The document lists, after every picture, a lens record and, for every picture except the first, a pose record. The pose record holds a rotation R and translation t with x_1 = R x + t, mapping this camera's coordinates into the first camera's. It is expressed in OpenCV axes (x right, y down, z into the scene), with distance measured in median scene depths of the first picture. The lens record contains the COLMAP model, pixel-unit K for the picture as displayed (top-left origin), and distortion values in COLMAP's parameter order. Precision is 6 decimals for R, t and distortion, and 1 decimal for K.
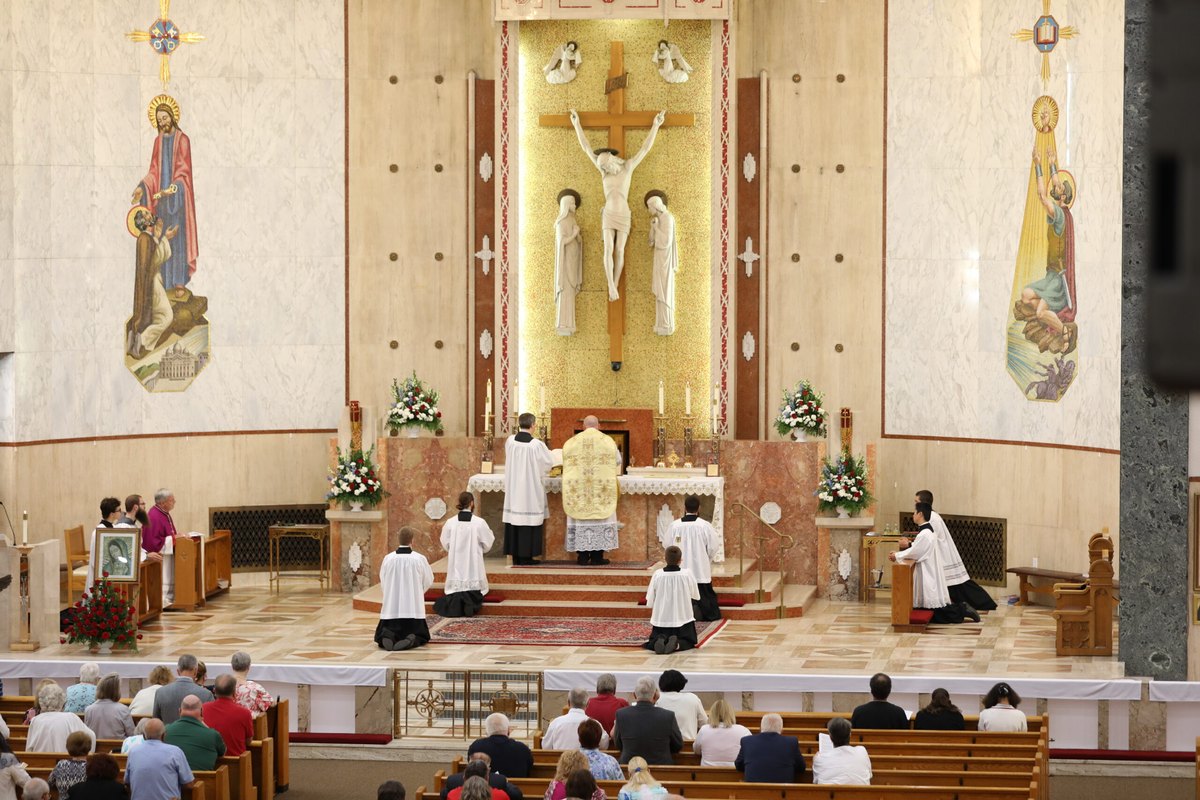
lens RADIAL K [[2246.6, 0, 597.6], [0, 2246.6, 403.6], [0, 0, 1]] dist [-0.321277, 0.000000]
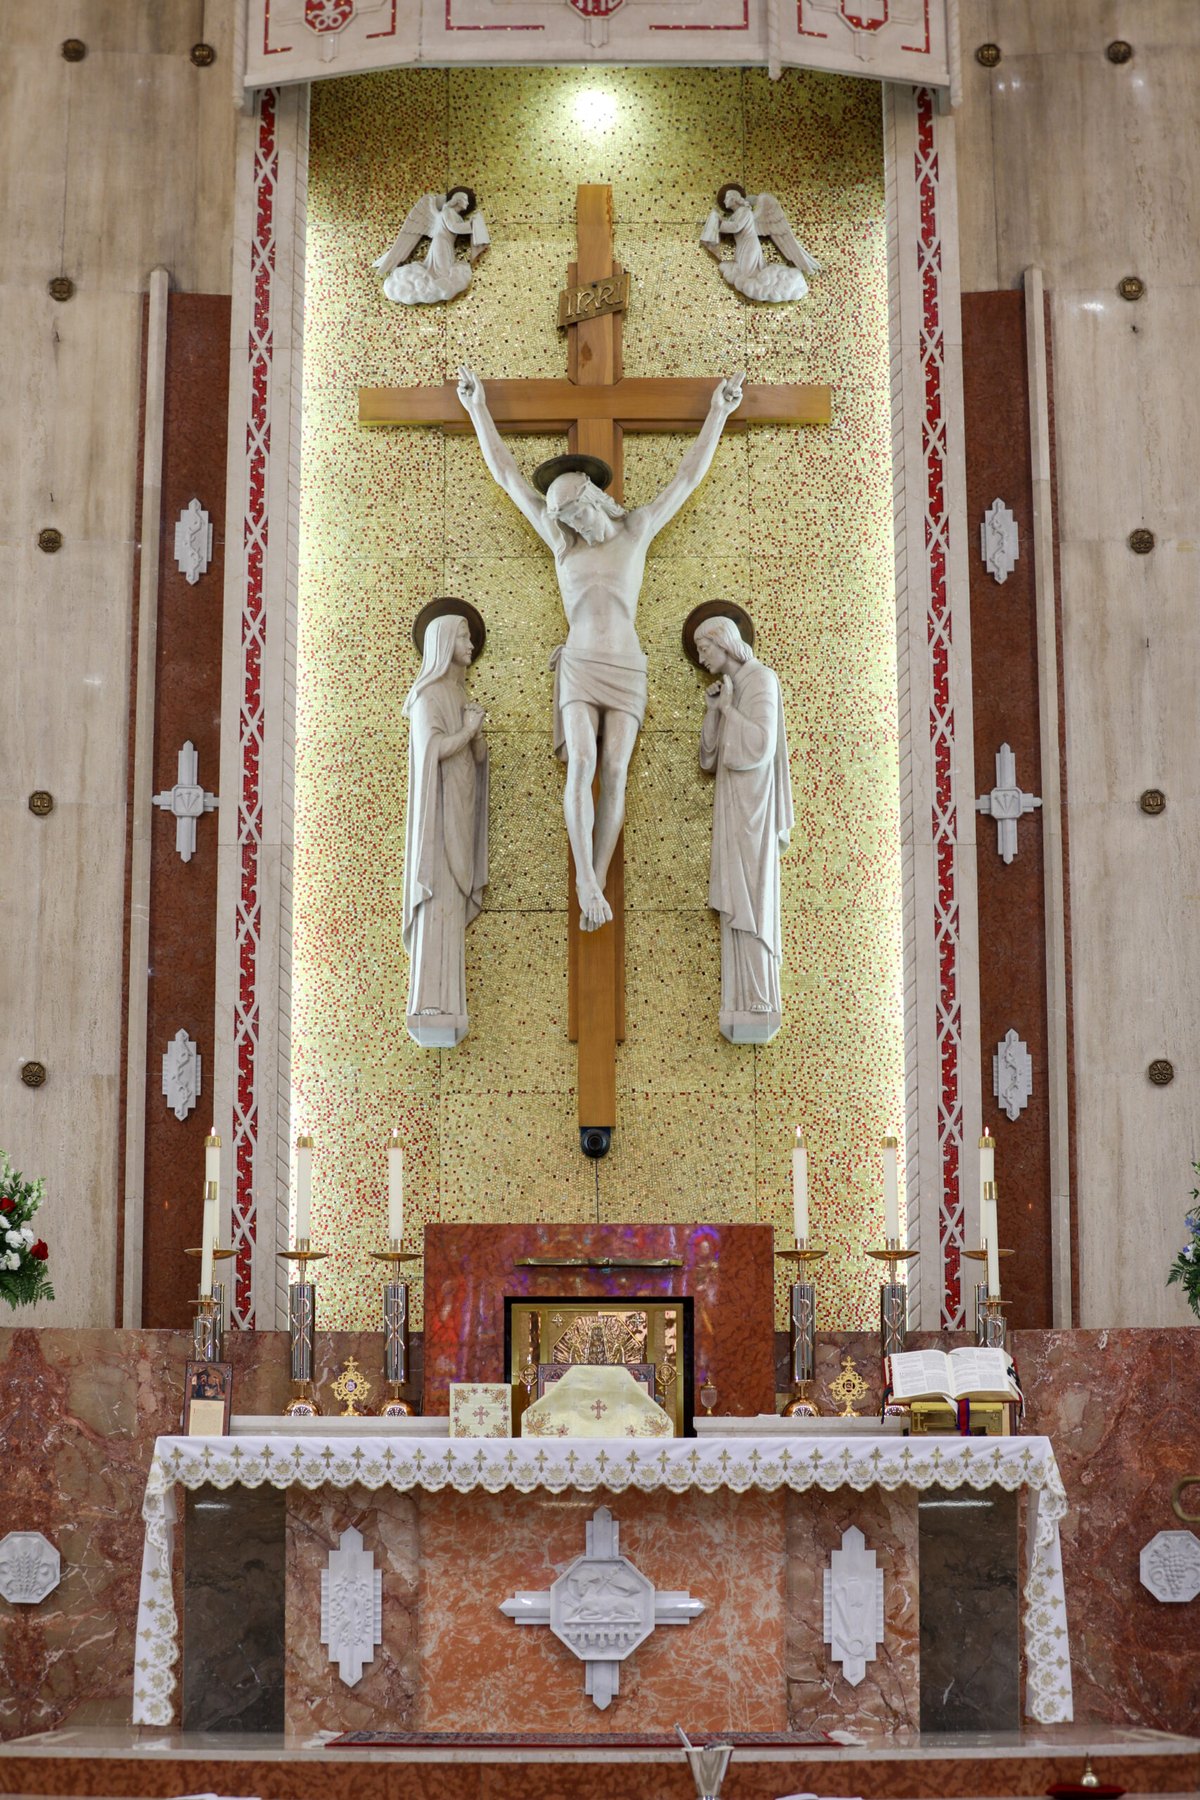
lens RADIAL K [[3369.9, 0, 608.3], [0, 3369.9, 912.7], [0, 0, 1]] dist [-0.321277, 0.000000]
pose [[0.991906, 0.020738, 0.125271, -0.050706], [0.007276, 0.975668, -0.219132, 0.056397], [-0.126768, 0.218270, 0.967620, 0.539129]]
